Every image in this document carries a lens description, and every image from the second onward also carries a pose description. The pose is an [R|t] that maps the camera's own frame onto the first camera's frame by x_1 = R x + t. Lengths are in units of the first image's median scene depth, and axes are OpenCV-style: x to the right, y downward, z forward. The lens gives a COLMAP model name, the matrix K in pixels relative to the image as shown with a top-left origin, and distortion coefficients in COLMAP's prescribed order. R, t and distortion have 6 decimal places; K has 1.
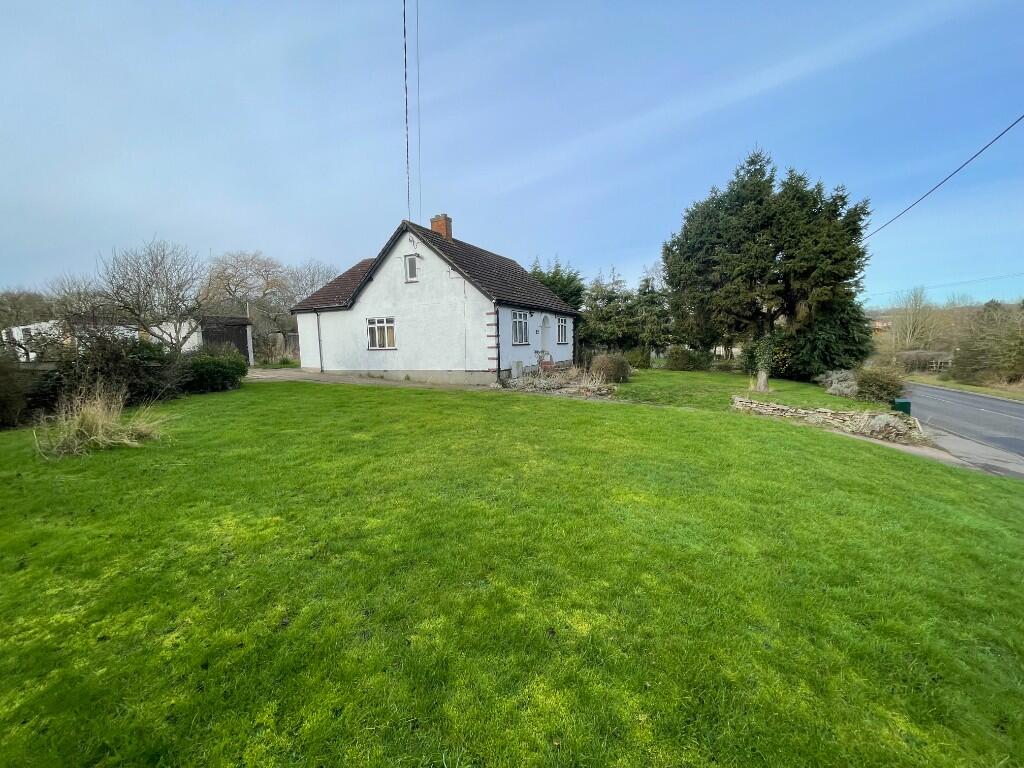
lens RADIAL K [[412.2, 0, 512.0], [0, 412.2, 384.0], [0, 0, 1]] dist [-0.003681, -0.000453]
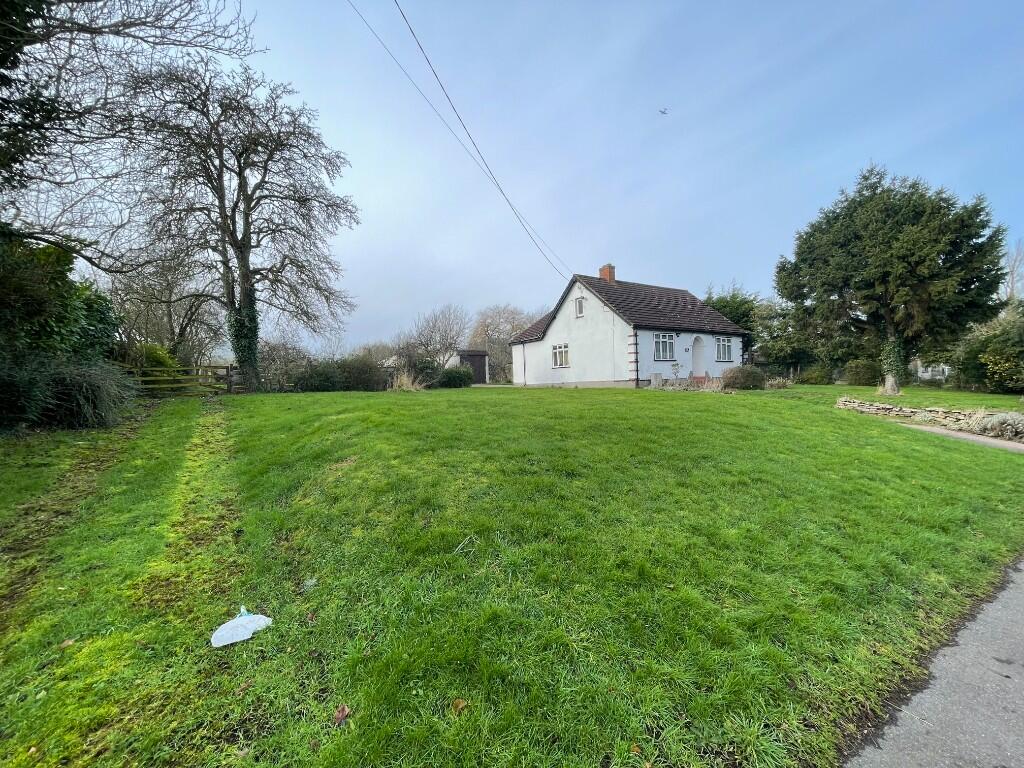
lens RADIAL K [[412.2, 0, 512.0], [0, 412.2, 384.0], [0, 0, 1]] dist [-0.003681, -0.000453]
pose [[0.849425, -0.001966, -0.527705, 0.304852], [-0.042604, 0.996473, -0.072290, 0.086746], [0.525986, 0.083887, 0.846346, -0.272436]]
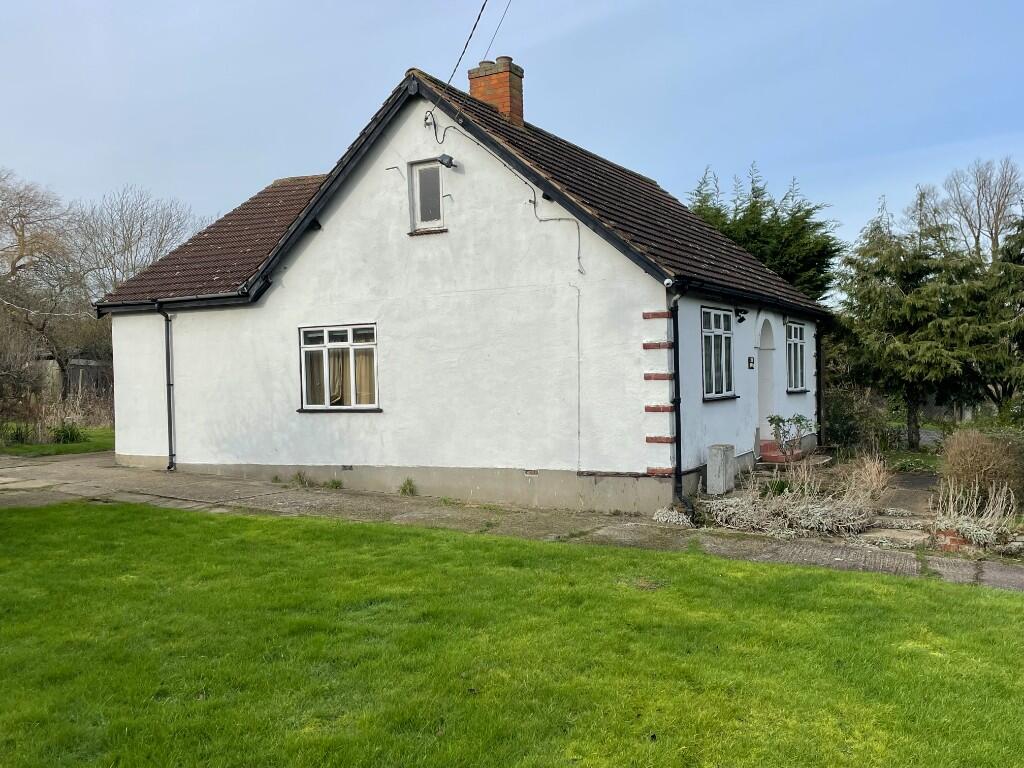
lens RADIAL K [[939.5, 0, 512.0], [0, 939.5, 384.0], [0, 0, 1]] dist [0.070284, -0.008880]
pose [[0.998764, 0.000461, -0.049711, -0.132045], [-0.005050, 0.995725, -0.092230, -0.033820], [0.049456, 0.092367, 0.994496, 0.176989]]
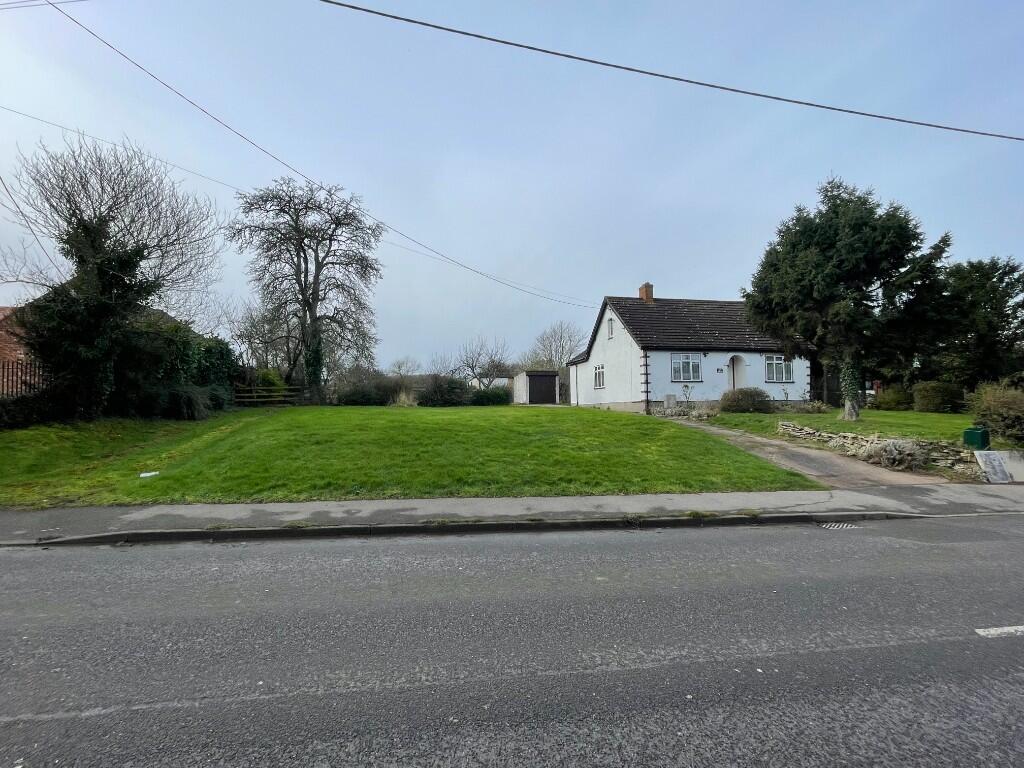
lens RADIAL K [[467.3, 0, 512.0], [0, 467.3, 384.0], [0, 0, 1]] dist [-0.002151, -0.000650]
pose [[0.609638, -0.024209, -0.792310, 0.837350], [-0.083514, 0.992009, -0.094570, 0.083446], [0.788269, 0.123822, 0.602744, -0.192718]]
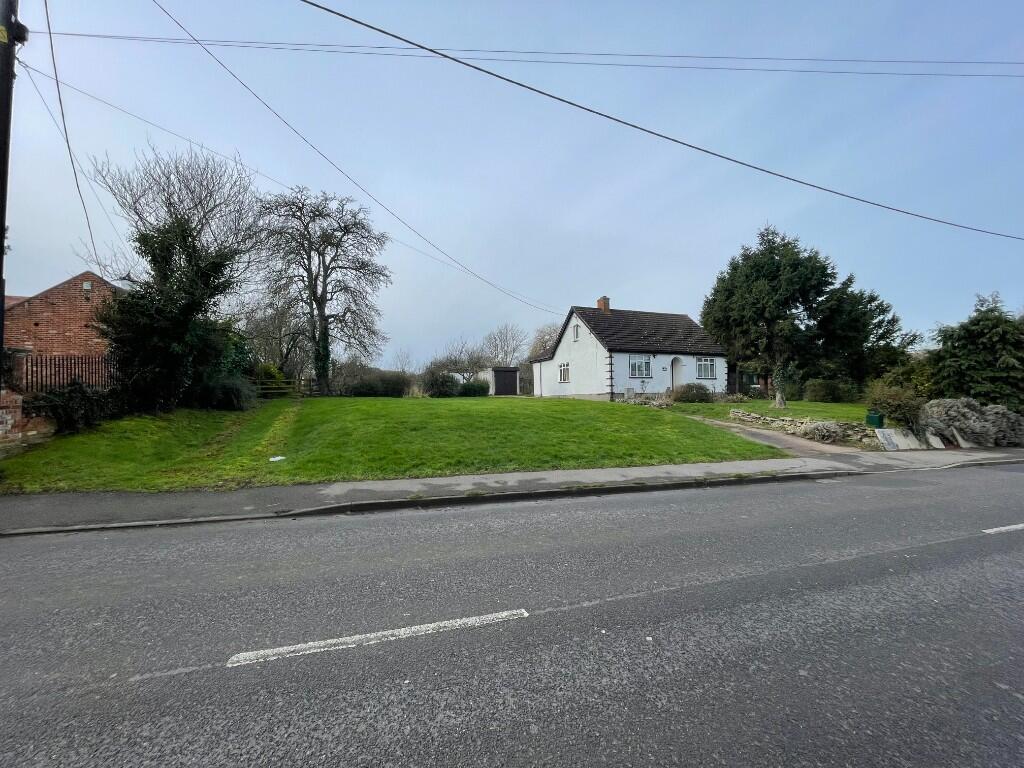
lens RADIAL K [[412.2, 0, 512.0], [0, 412.2, 384.0], [0, 0, 1]] dist [-0.003681, -0.000453]
pose [[0.733032, -0.007622, -0.680151, 0.739491], [-0.074548, 0.993013, -0.091472, 0.101298], [0.676096, 0.117756, 0.727343, -0.386048]]
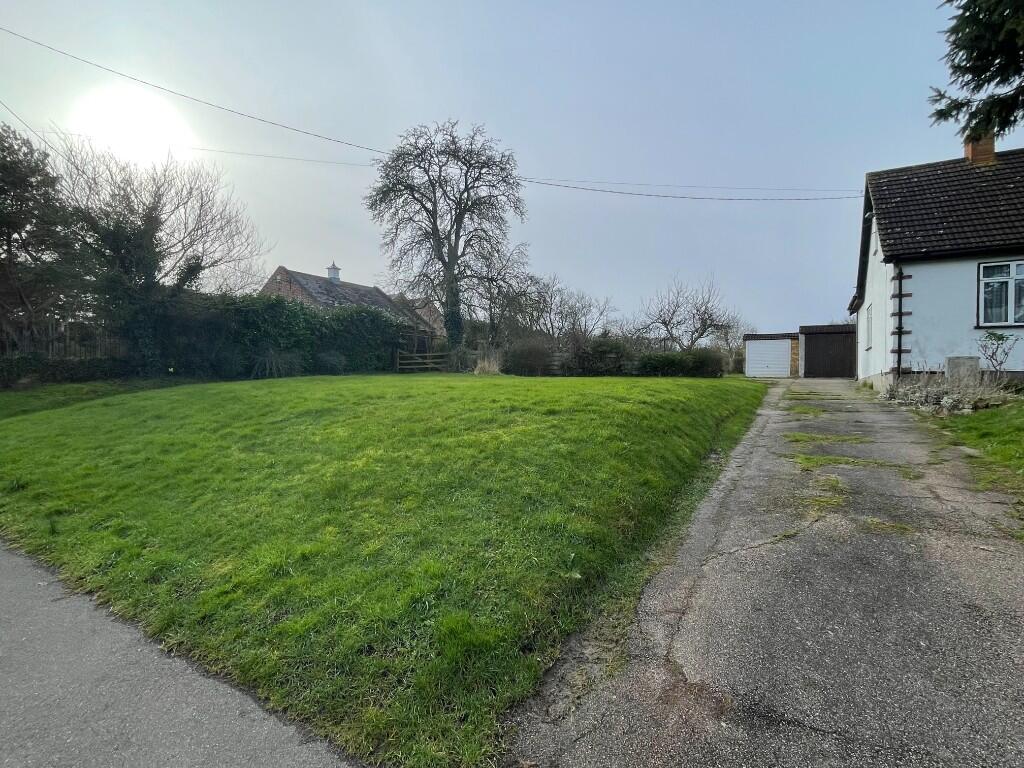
lens RADIAL K [[513.5, 0, 512.0], [0, 513.5, 384.0], [0, 0, 1]] dist [0.001346, 0.000040]
pose [[-0.089030, 0.021468, -0.995798, 0.753685], [-0.117612, 0.992547, 0.031913, 0.028020], [0.989061, 0.119959, -0.085842, 0.500375]]
